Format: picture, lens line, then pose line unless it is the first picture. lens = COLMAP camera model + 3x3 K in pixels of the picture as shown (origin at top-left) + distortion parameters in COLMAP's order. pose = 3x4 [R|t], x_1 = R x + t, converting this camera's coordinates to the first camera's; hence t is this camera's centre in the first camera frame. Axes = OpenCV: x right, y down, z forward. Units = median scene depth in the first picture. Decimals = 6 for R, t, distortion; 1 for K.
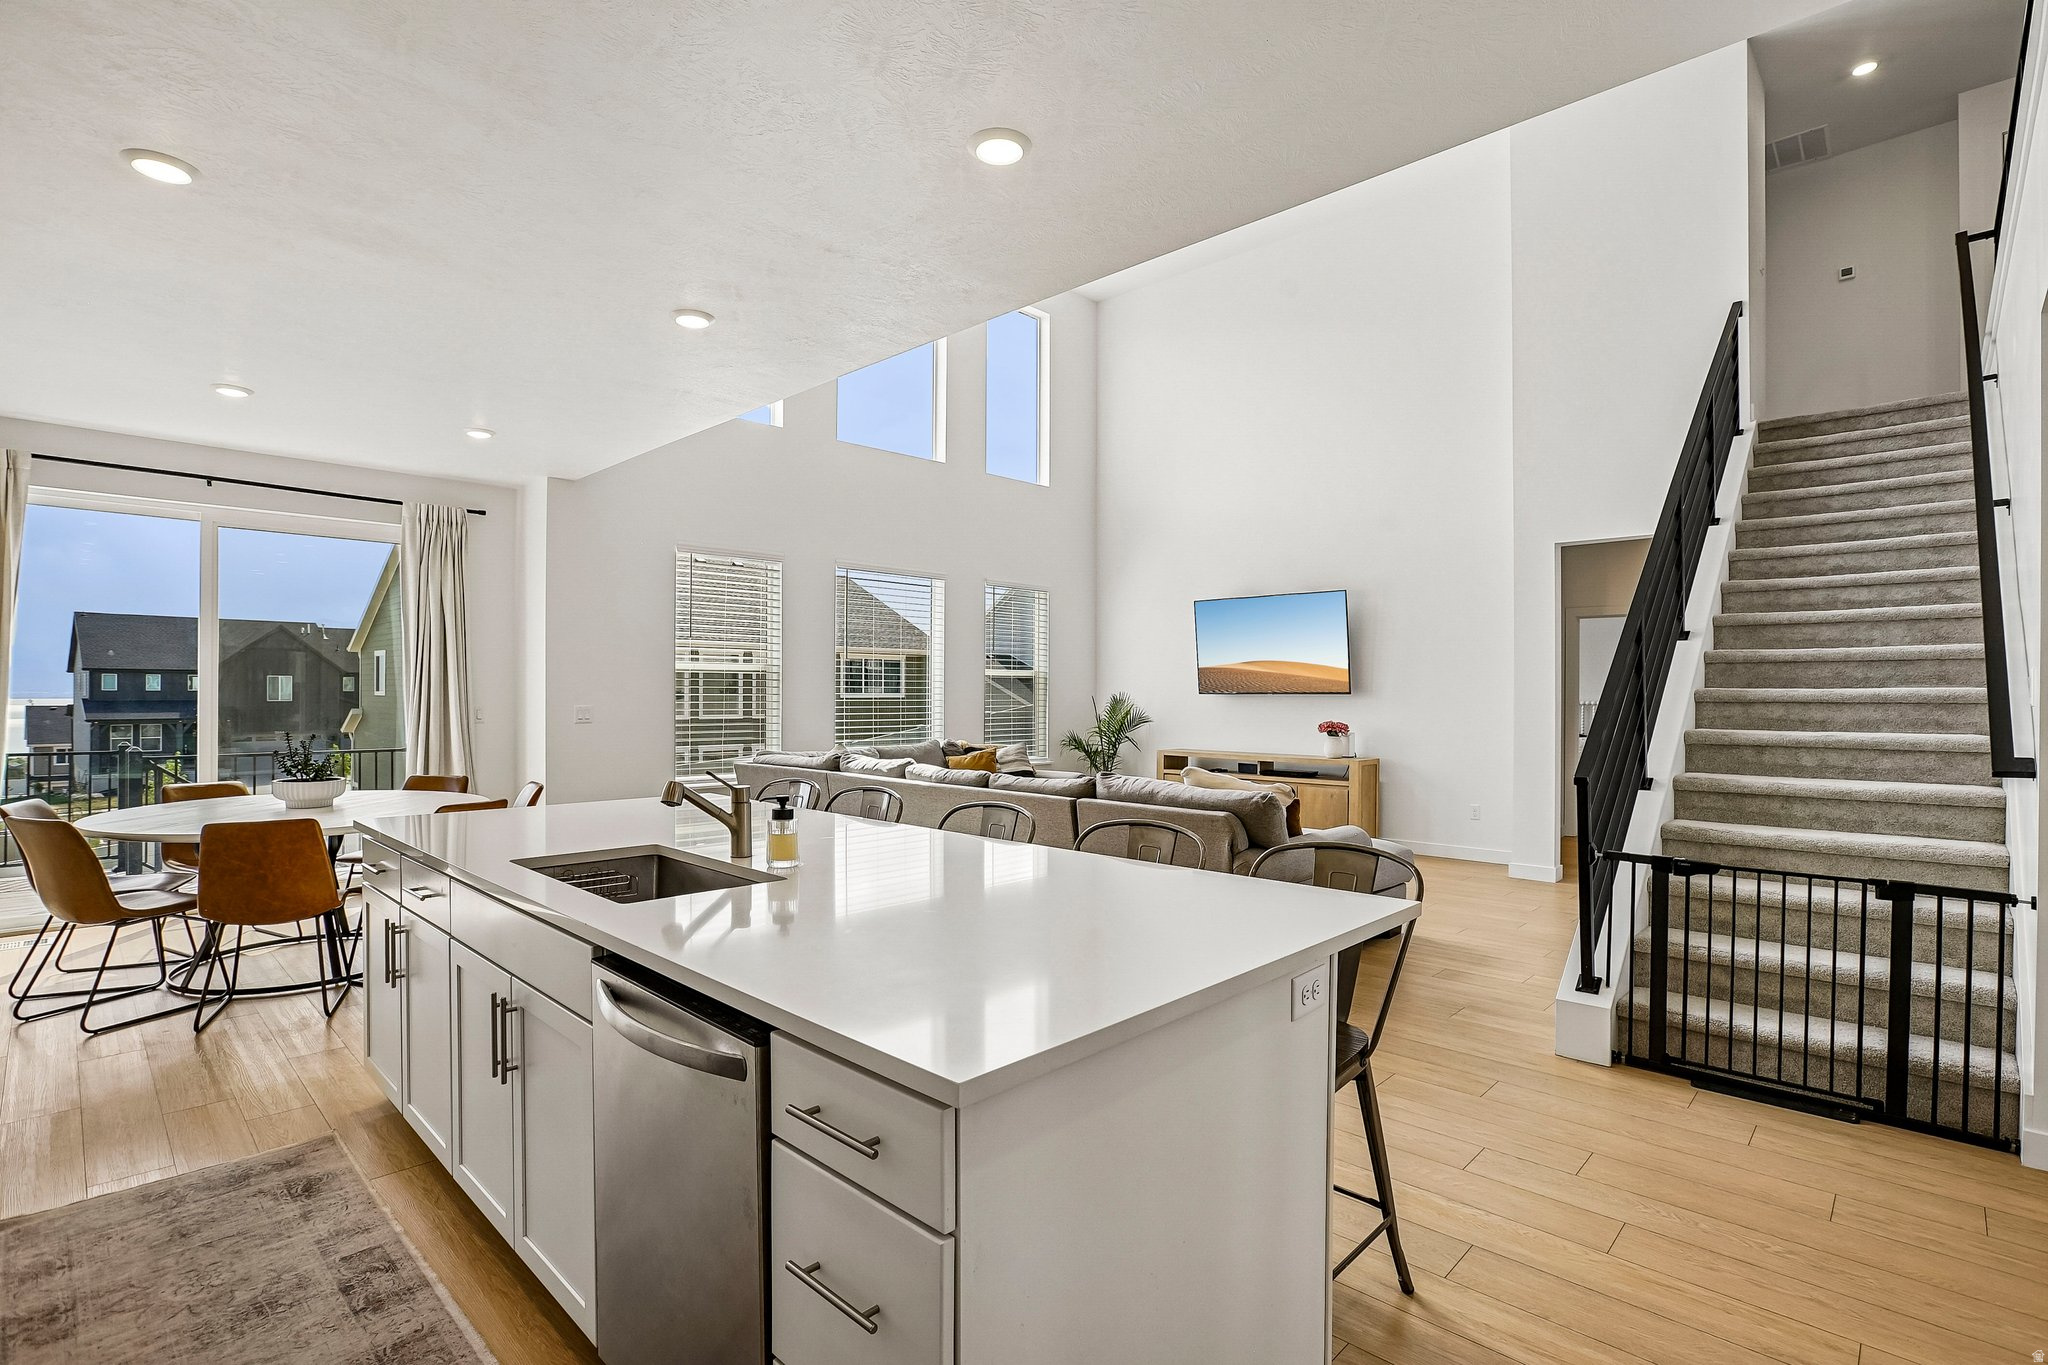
lens RADIAL K [[972.9, 0, 1030.7], [0, 972.9, 691.9], [0, 0, 1]] dist [-0.039267, 0.015327]
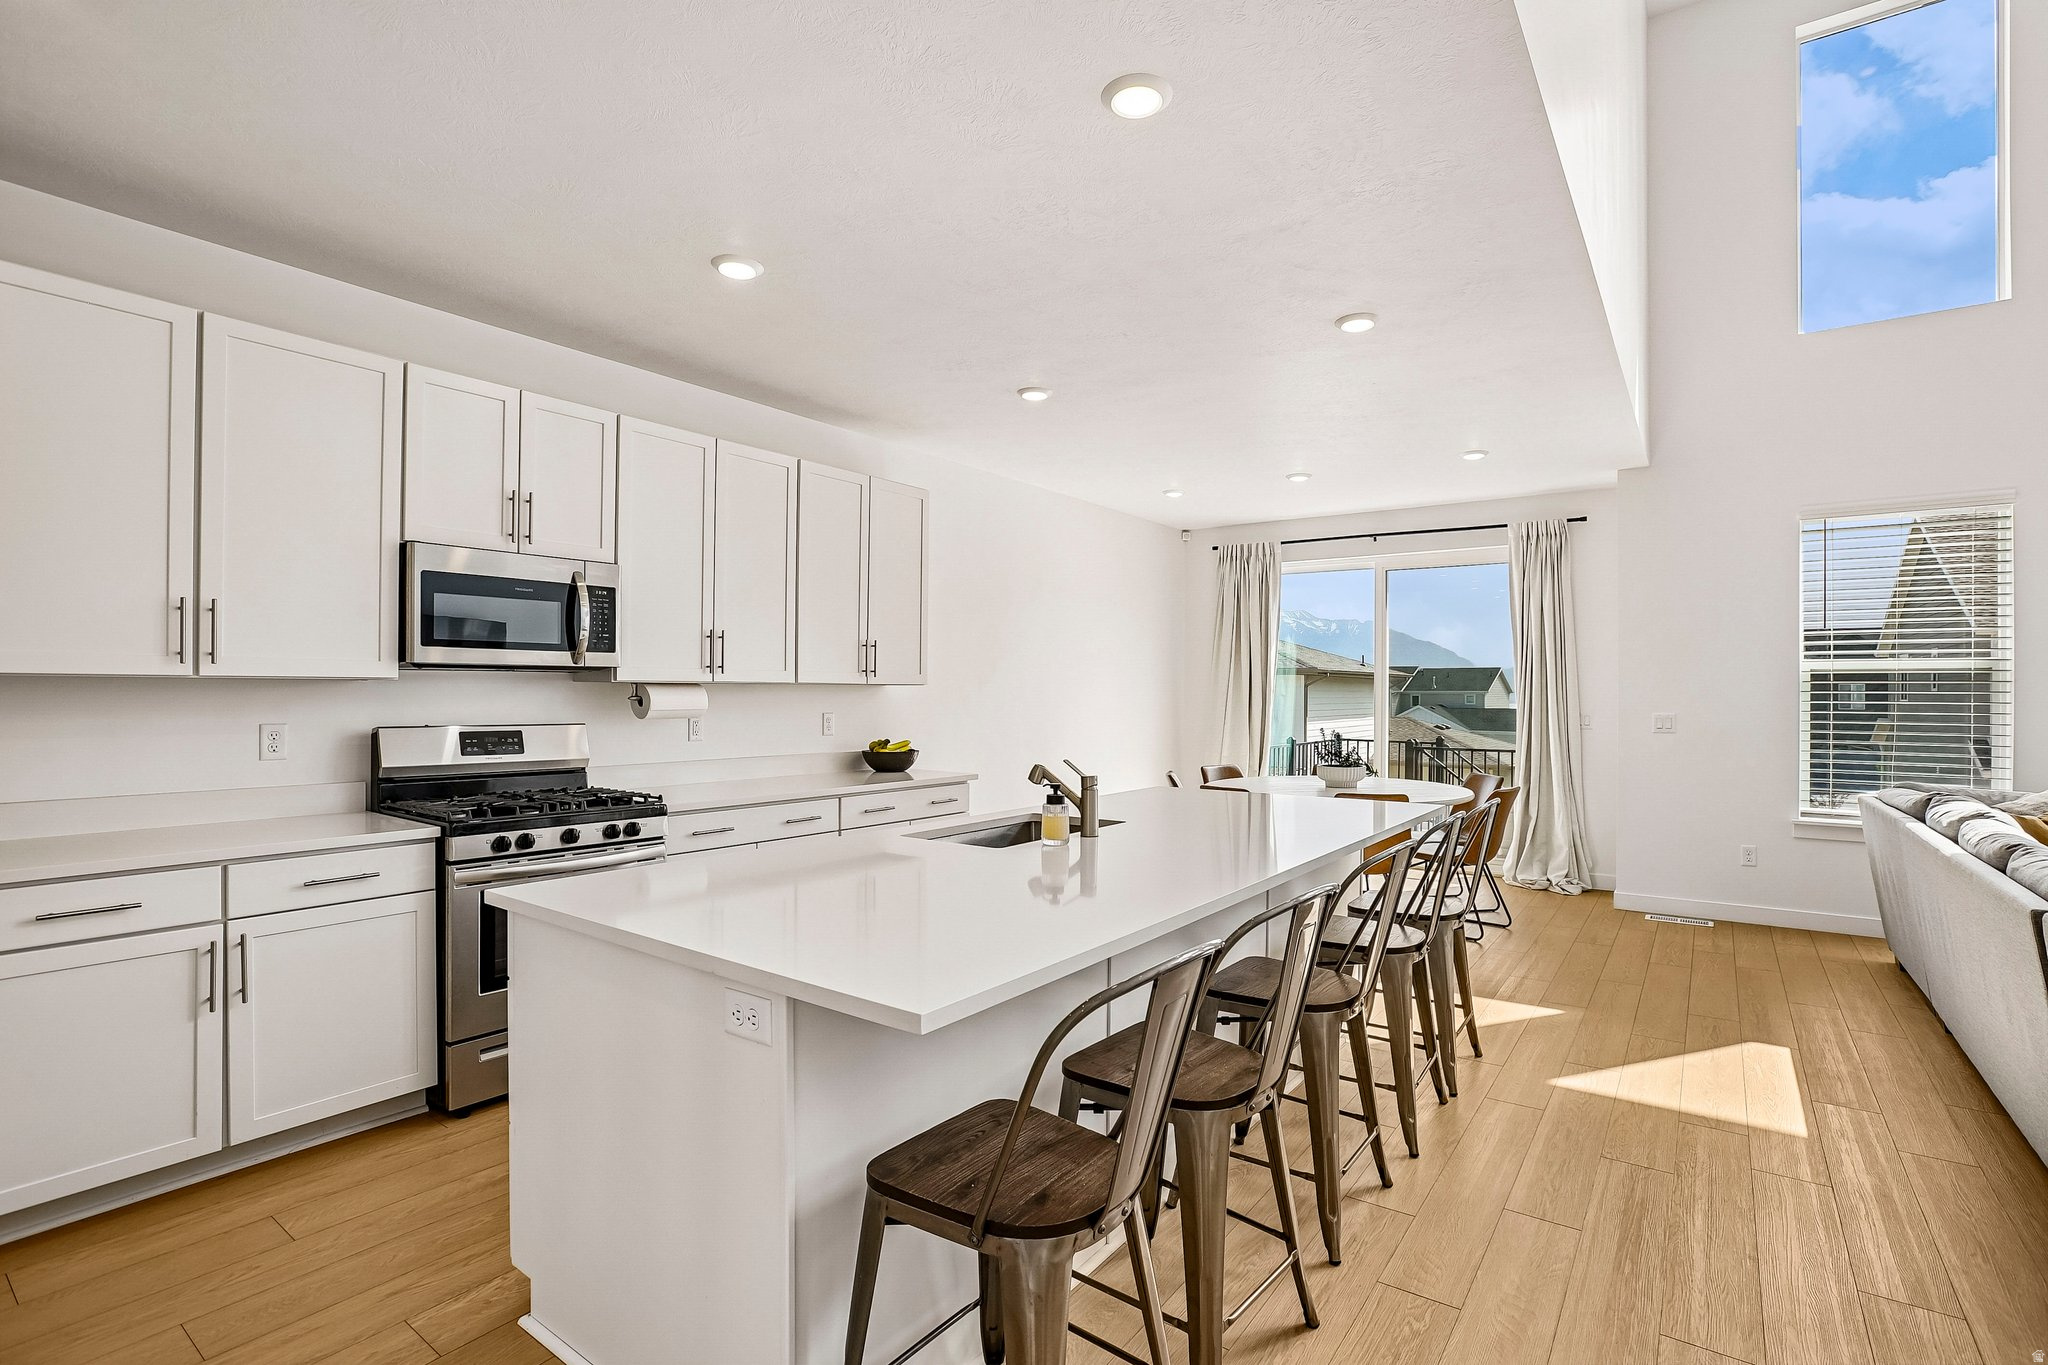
lens RADIAL K [[950.2, 0, 1035.8], [0, 950.2, 697.3], [0, 0, 1]] dist [-0.043217, 0.015707]
pose [[0.143613, 0.001755, -0.989632, 0.427295], [-0.004360, 0.999990, 0.001140, 0.001276], [0.989624, 0.004151, 0.143619, 0.399167]]
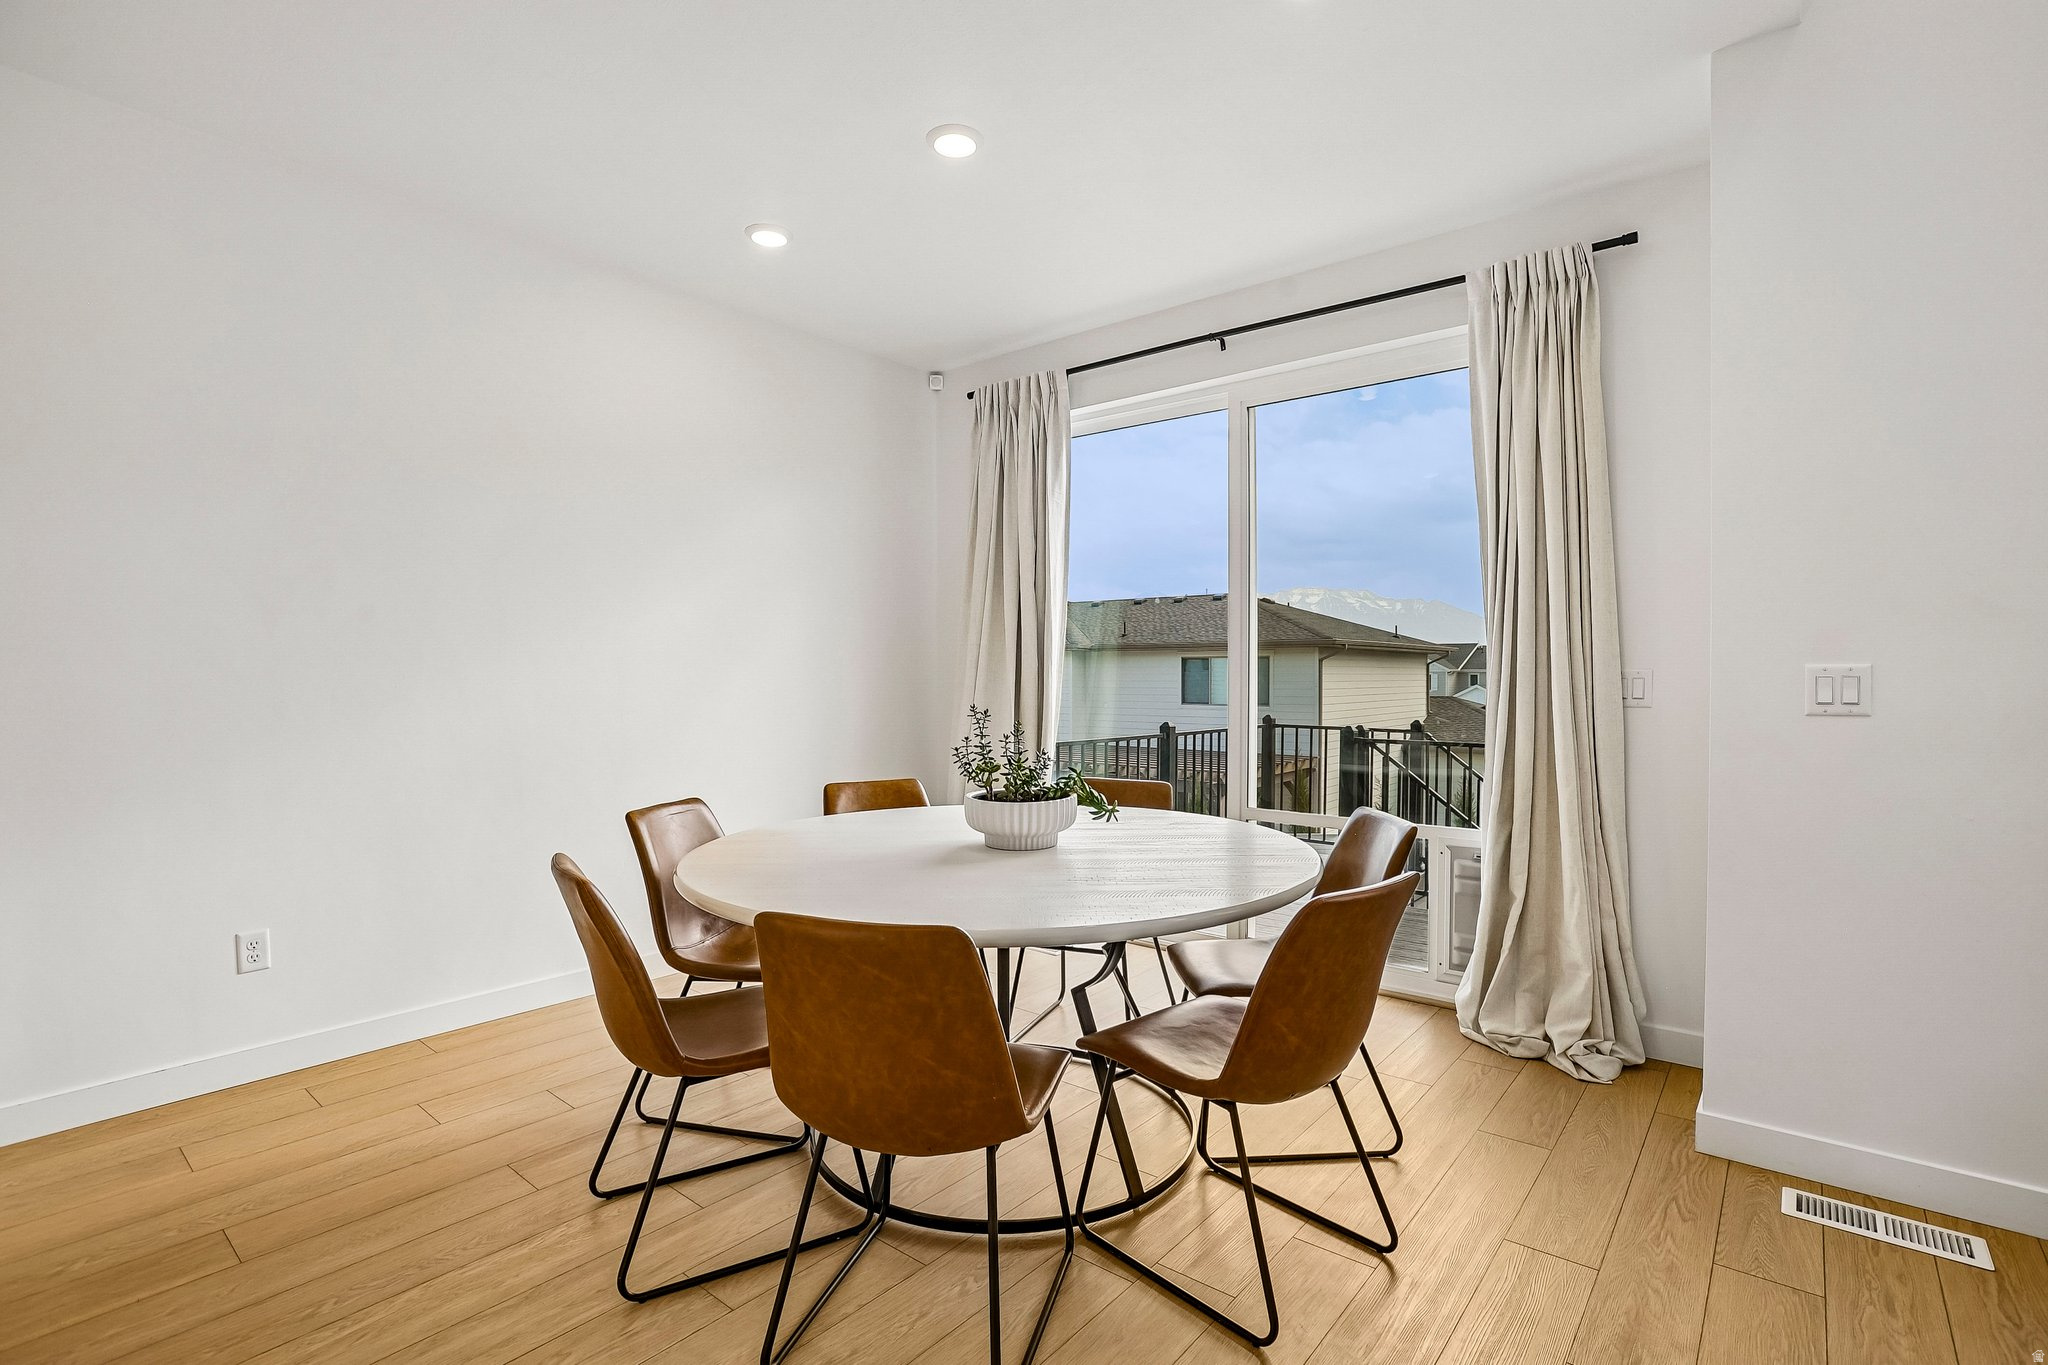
lens RADIAL K [[960.8, 0, 1031.1], [0, 960.8, 692.1], [0, 0, 1]] dist [-0.004768, -0.000814]
pose [[0.084228, 0.015744, -0.996322, -0.199003], [-0.003212, 0.999874, 0.015529, 0.024805], [0.996441, 0.001892, 0.084268, 0.927203]]
